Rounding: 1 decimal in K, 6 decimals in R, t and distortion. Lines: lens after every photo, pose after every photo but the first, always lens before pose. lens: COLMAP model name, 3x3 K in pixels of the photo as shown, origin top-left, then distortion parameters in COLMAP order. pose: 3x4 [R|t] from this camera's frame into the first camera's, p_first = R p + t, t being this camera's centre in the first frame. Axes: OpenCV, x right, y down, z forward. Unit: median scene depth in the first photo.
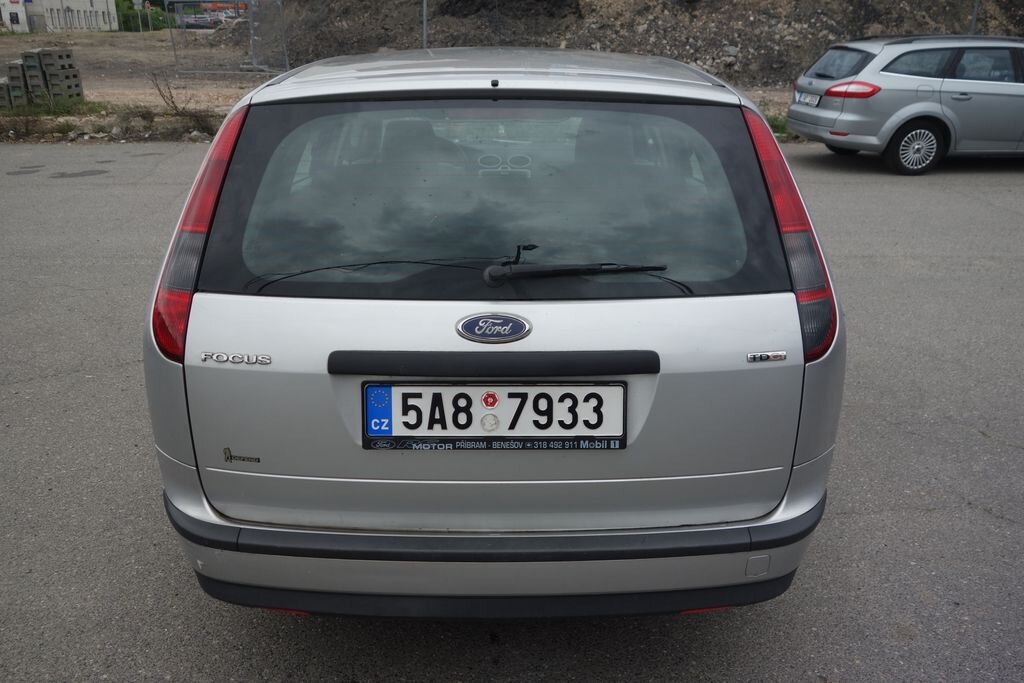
lens RADIAL K [[804.5, 0, 509.3], [0, 804.5, 338.2], [0, 0, 1]] dist [0.001214, -0.003996]
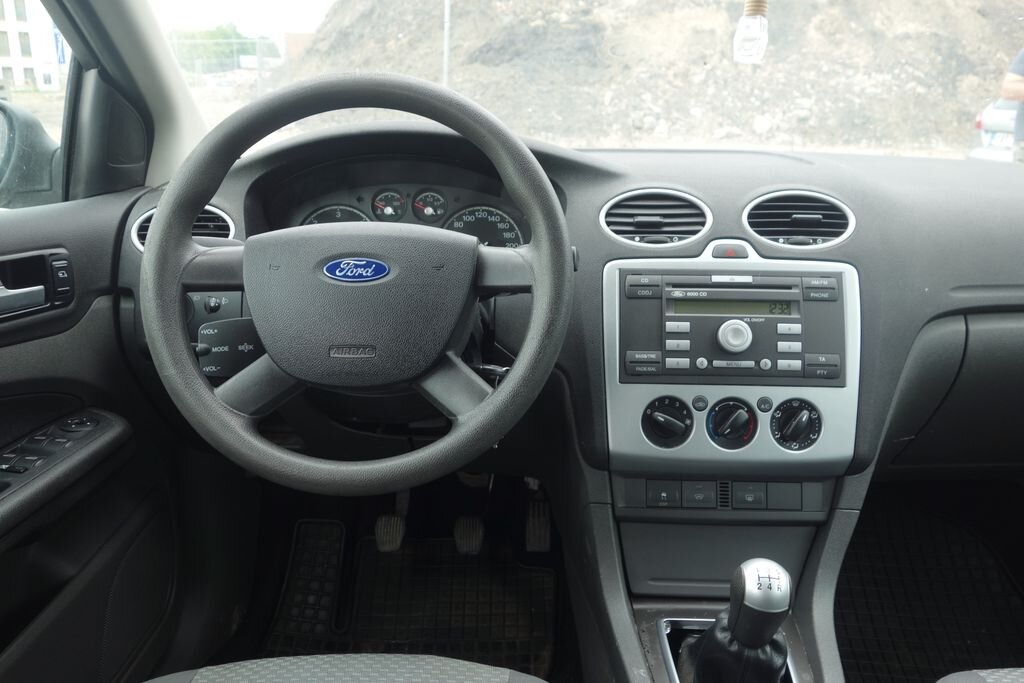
lens RADIAL K [[804.5, 0, 511.8], [0, 804.5, 335.5], [0, 0, 1]] dist [0.001214, -0.003996]
pose [[0.999500, 0.018119, -0.025924, -0.011007], [-0.020164, 0.996515, -0.080938, -0.033671], [0.024368, 0.081420, 0.996382, 0.154708]]
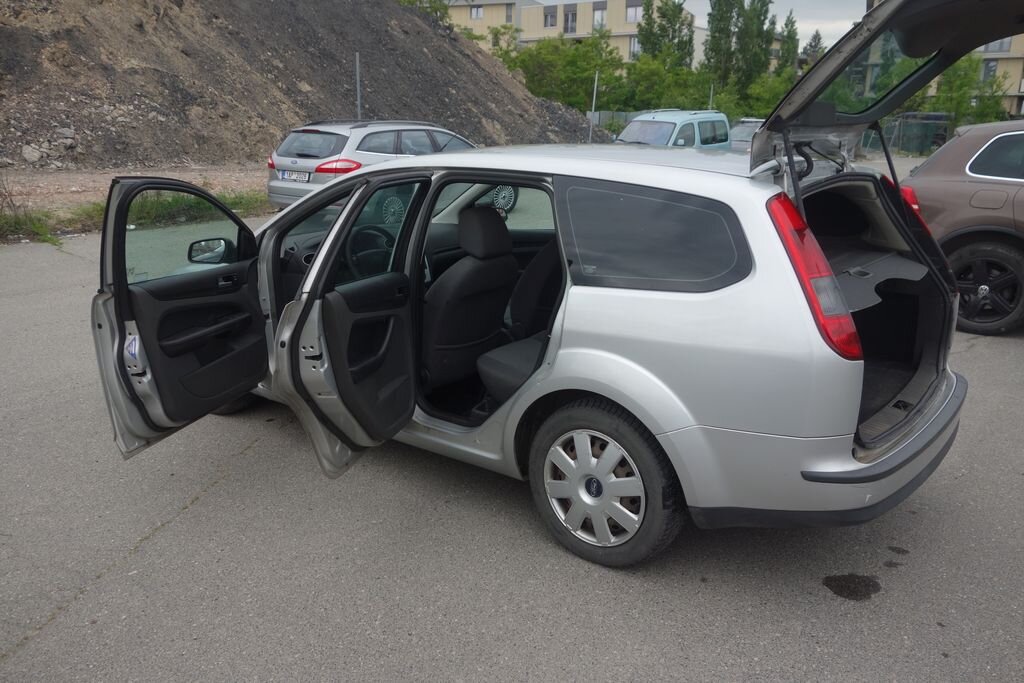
lens RADIAL K [[804.5, 0, 506.0], [0, 804.5, 344.2], [0, 0, 1]] dist [0.001214, -0.003996]
pose [[0.638717, -0.208726, 0.740590, -0.147822], [0.267636, 0.962669, 0.040495, -0.017946], [-0.721396, 0.172344, 0.670735, 0.035763]]
